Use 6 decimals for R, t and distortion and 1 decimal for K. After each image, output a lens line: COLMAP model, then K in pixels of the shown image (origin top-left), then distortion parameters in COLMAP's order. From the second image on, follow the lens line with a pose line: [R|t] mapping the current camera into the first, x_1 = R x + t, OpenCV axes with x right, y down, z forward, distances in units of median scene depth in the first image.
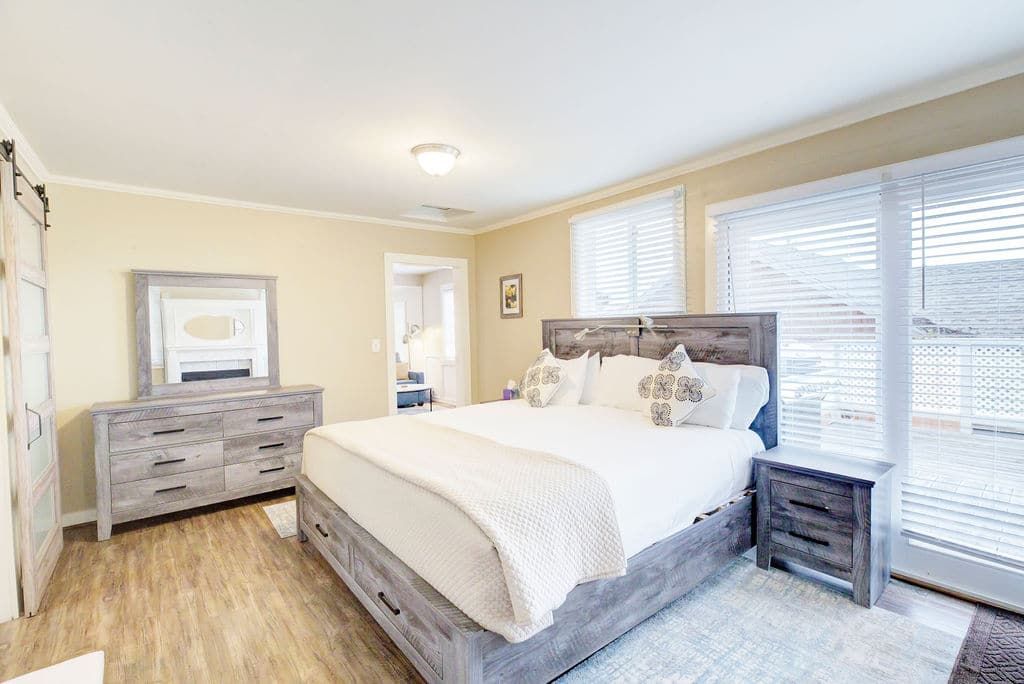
lens RADIAL K [[489.0, 0, 512.0], [0, 489.0, 342.0], [0, 0, 1]] dist [-0.000939, -0.000246]
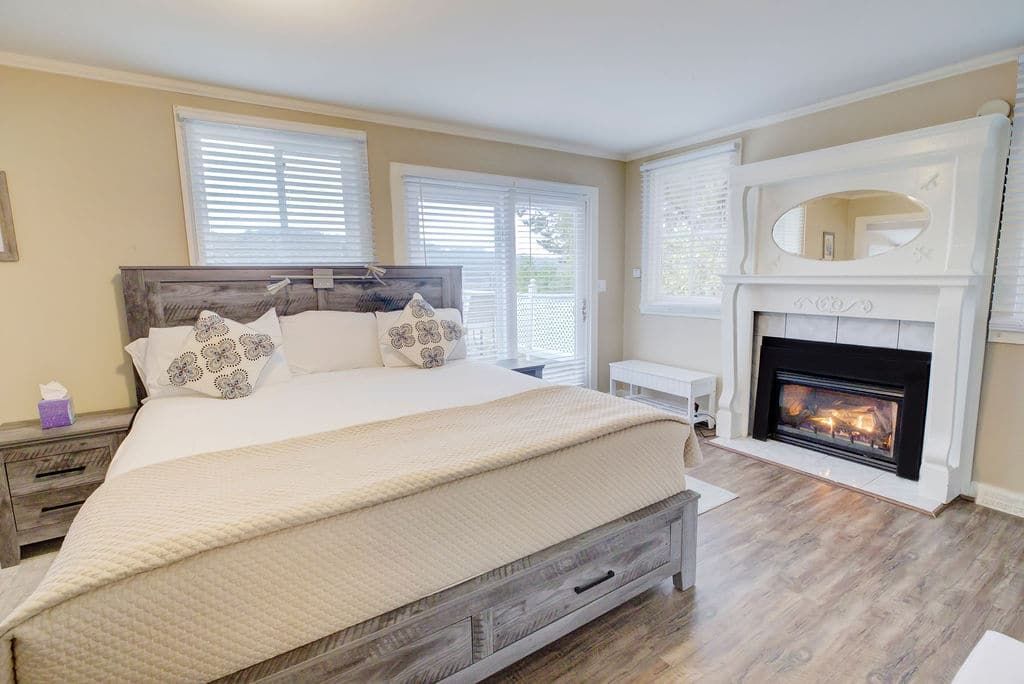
lens RADIAL K [[484.2, 0, 512.0], [0, 484.2, 342.0], [0, 0, 1]] dist [-0.001026, -0.000532]
pose [[0.062087, -0.126042, 0.990080, -0.659189], [0.040509, 0.991495, 0.123682, -0.010934], [-0.997248, 0.032428, 0.066665, 0.654725]]
